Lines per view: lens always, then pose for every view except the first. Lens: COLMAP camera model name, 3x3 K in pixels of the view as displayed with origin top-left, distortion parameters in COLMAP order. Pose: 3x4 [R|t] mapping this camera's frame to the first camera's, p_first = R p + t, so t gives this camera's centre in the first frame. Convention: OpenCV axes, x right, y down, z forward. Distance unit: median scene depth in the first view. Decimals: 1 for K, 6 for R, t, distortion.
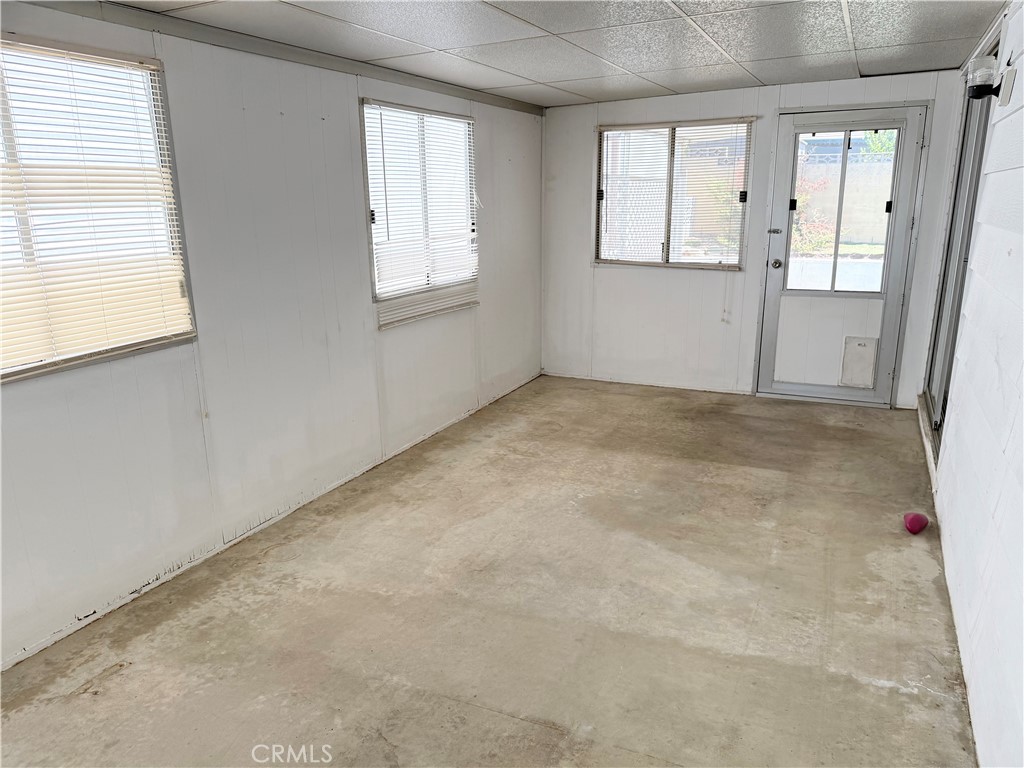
lens RADIAL K [[714.6, 0, 510.2], [0, 714.6, 383.8], [0, 0, 1]] dist [0.000546, -0.002071]
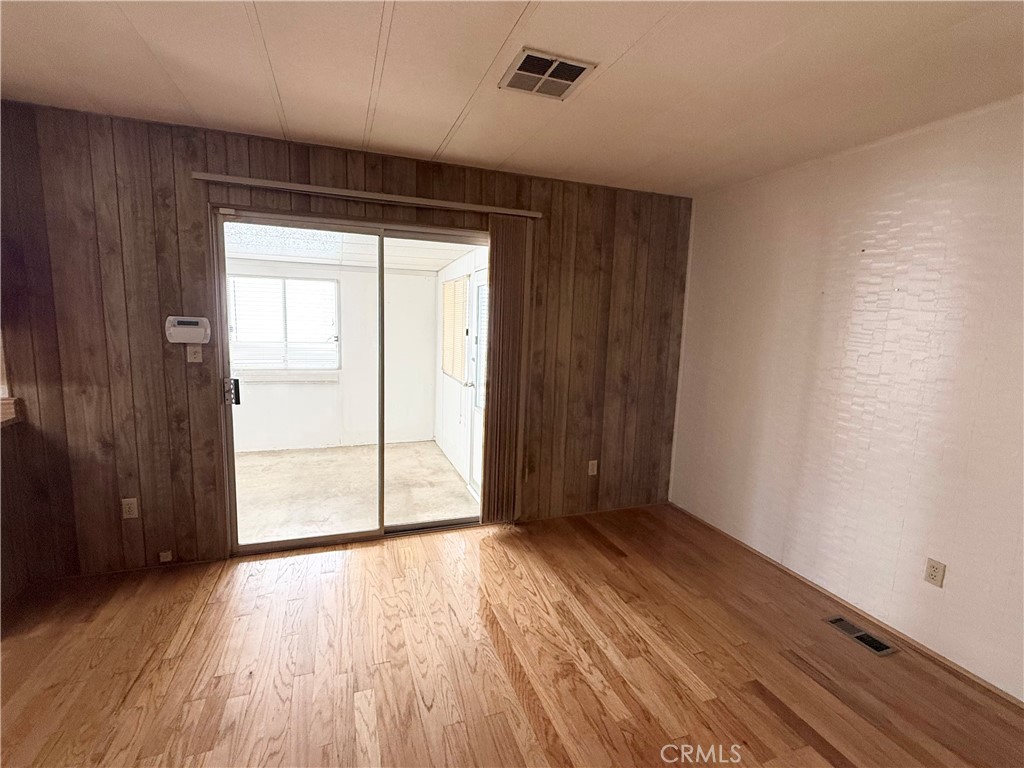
lens RADIAL K [[476.5, 0, 513.0], [0, 476.5, 381.9], [0, 0, 1]] dist [-0.000846, -0.000031]
pose [[0.721965, 0.132276, -0.679168, 1.016469], [-0.213376, 0.976281, -0.036680, -0.161493], [0.658208, 0.171400, 0.733065, 0.426009]]
